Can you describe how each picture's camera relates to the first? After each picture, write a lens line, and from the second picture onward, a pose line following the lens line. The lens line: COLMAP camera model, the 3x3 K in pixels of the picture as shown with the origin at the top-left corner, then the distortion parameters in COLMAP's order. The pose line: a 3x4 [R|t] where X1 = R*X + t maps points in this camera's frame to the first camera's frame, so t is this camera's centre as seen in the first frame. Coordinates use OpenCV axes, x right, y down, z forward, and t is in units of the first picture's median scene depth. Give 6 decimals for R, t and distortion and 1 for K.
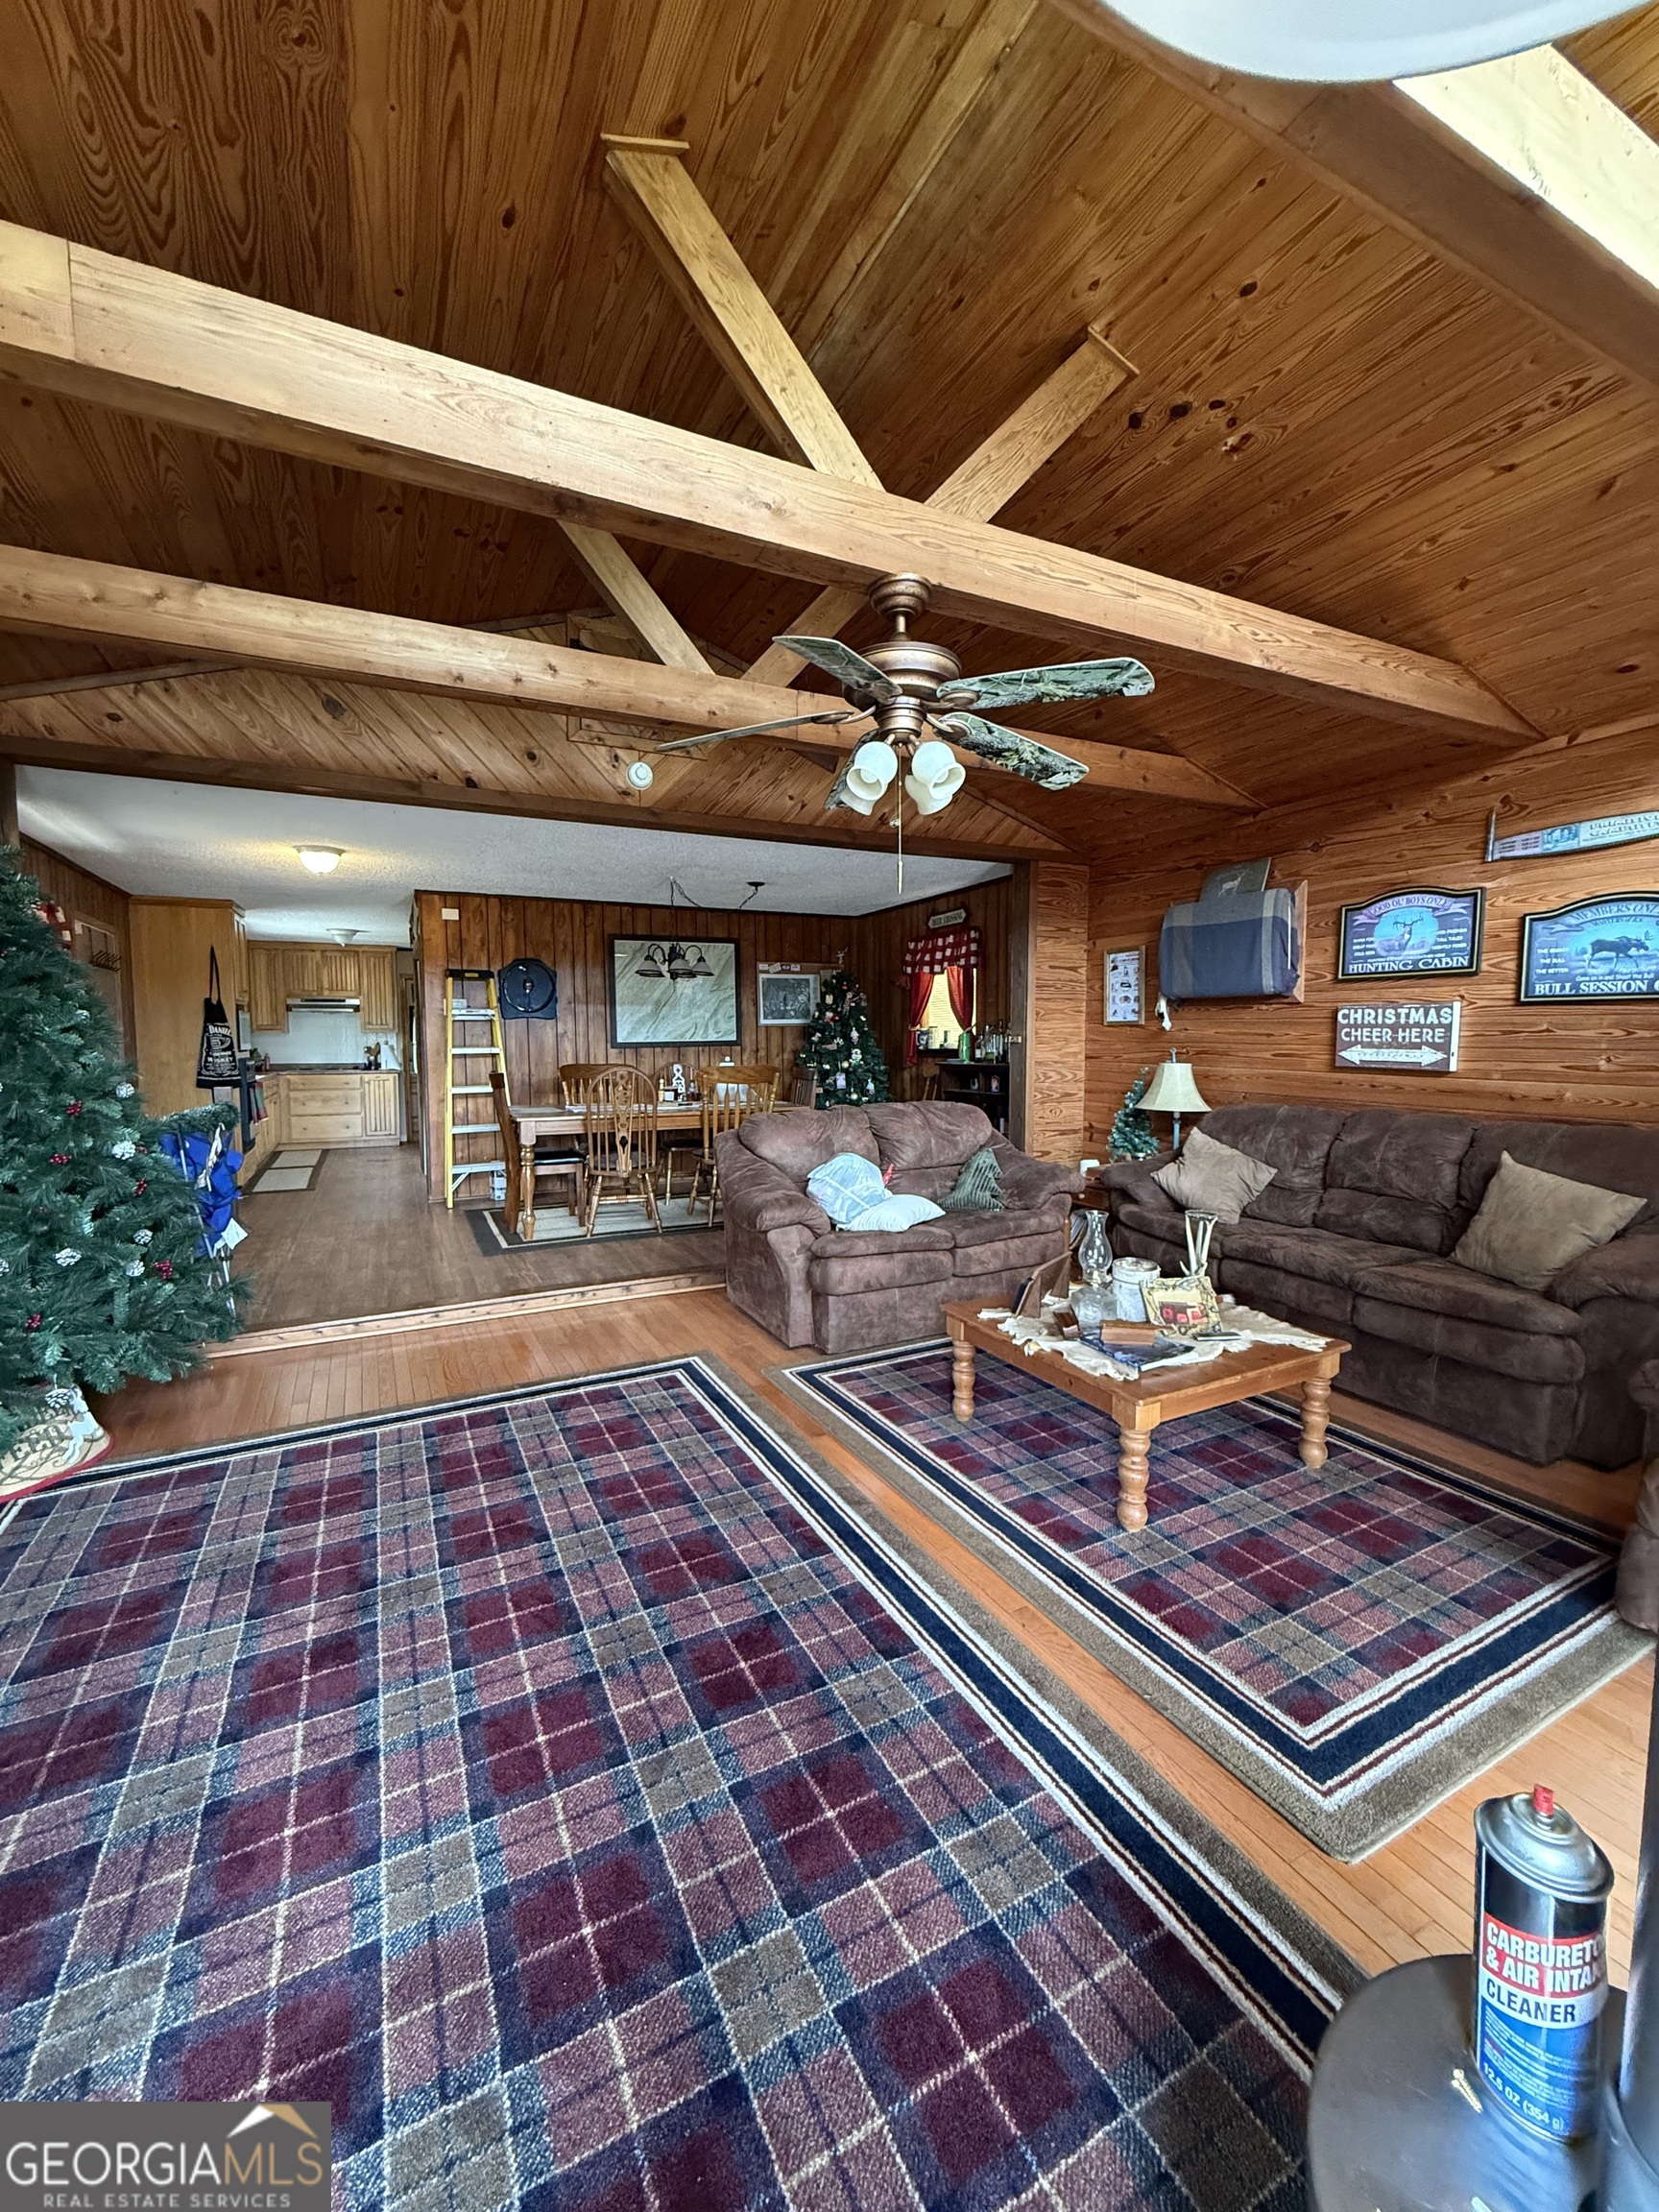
lens RADIAL K [[881.9, 0, 829.6], [0, 881.9, 1098.7], [0, 0, 1]] dist [-0.001569, 0.000193]
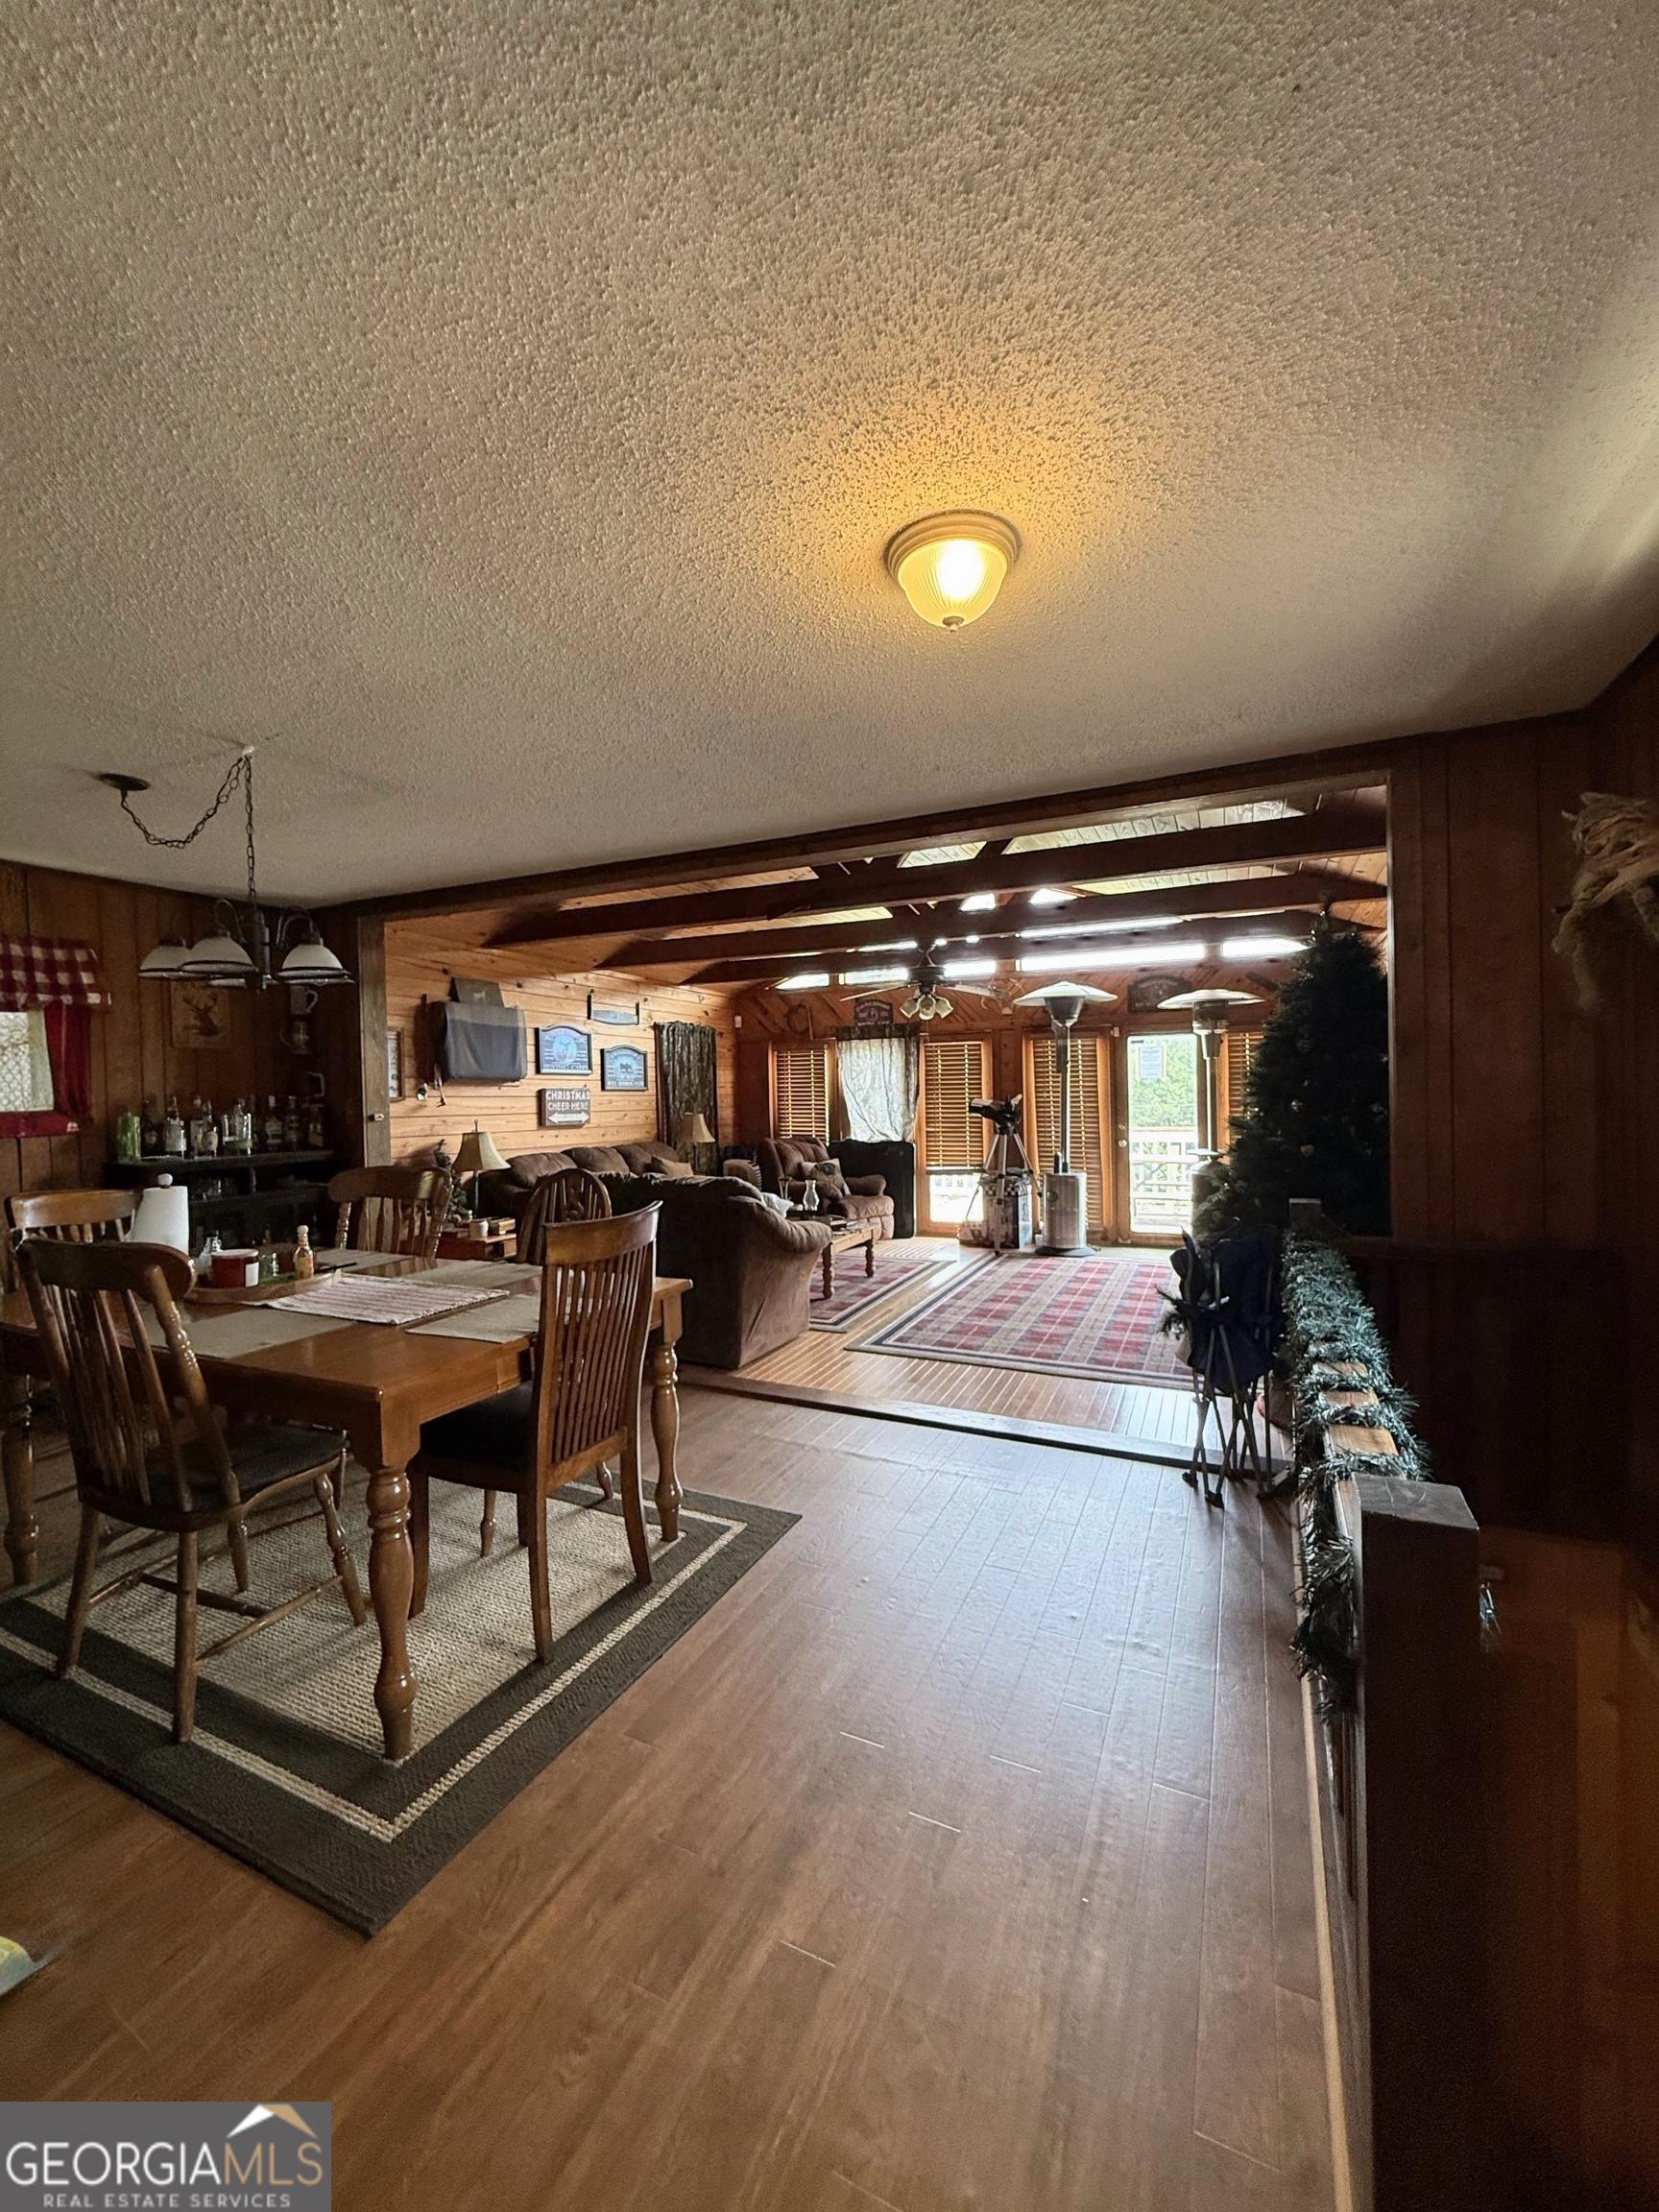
lens RADIAL K [[881.9, 0, 822.6], [0, 881.9, 1101.3], [0, 0, 1]] dist [-0.001569, 0.000193]
pose [[-0.614461, 0.006888, 0.788917, -1.223809], [0.077353, 0.995670, 0.051554, -0.151888], [-0.785146, 0.092703, -0.612333, 1.914653]]
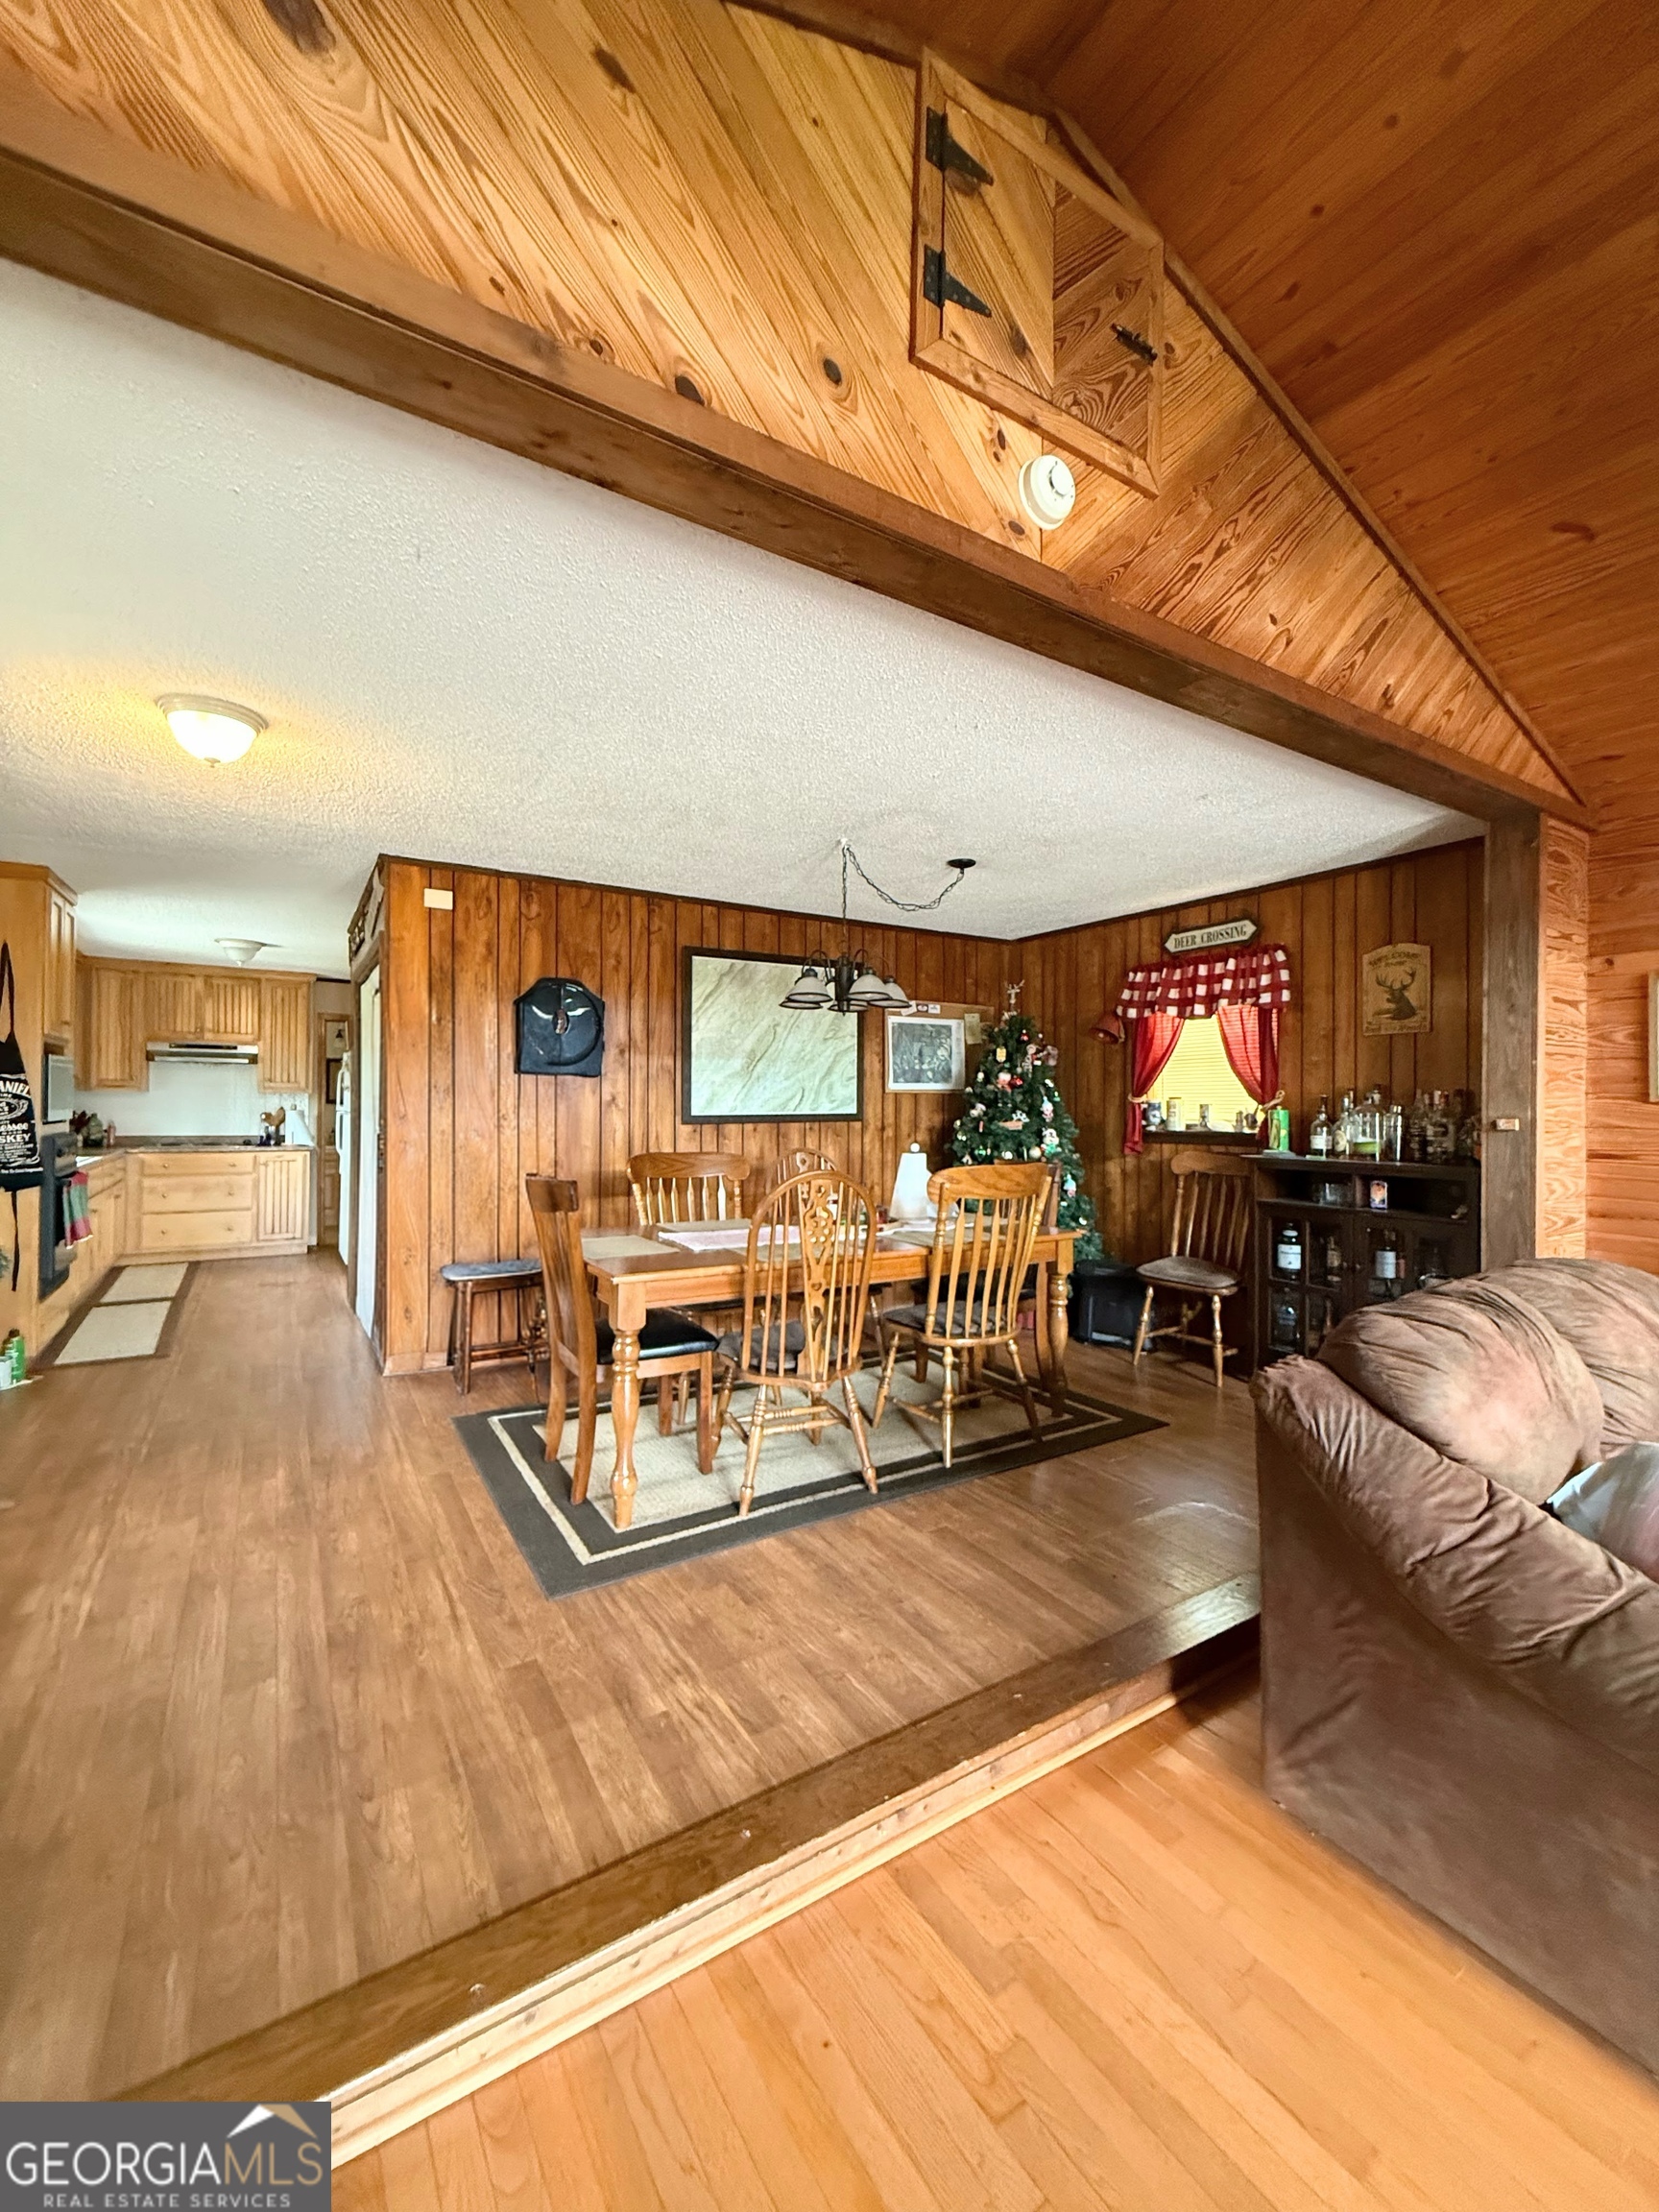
lens RADIAL K [[881.9, 0, 829.1], [0, 881.9, 1097.4], [0, 0, 1]] dist [-0.001569, 0.000193]
pose [[0.995114, 0.014143, 0.097714, -0.443826], [-0.006696, 0.997076, -0.076124, -0.062783], [-0.098505, 0.075098, 0.992299, 0.778248]]
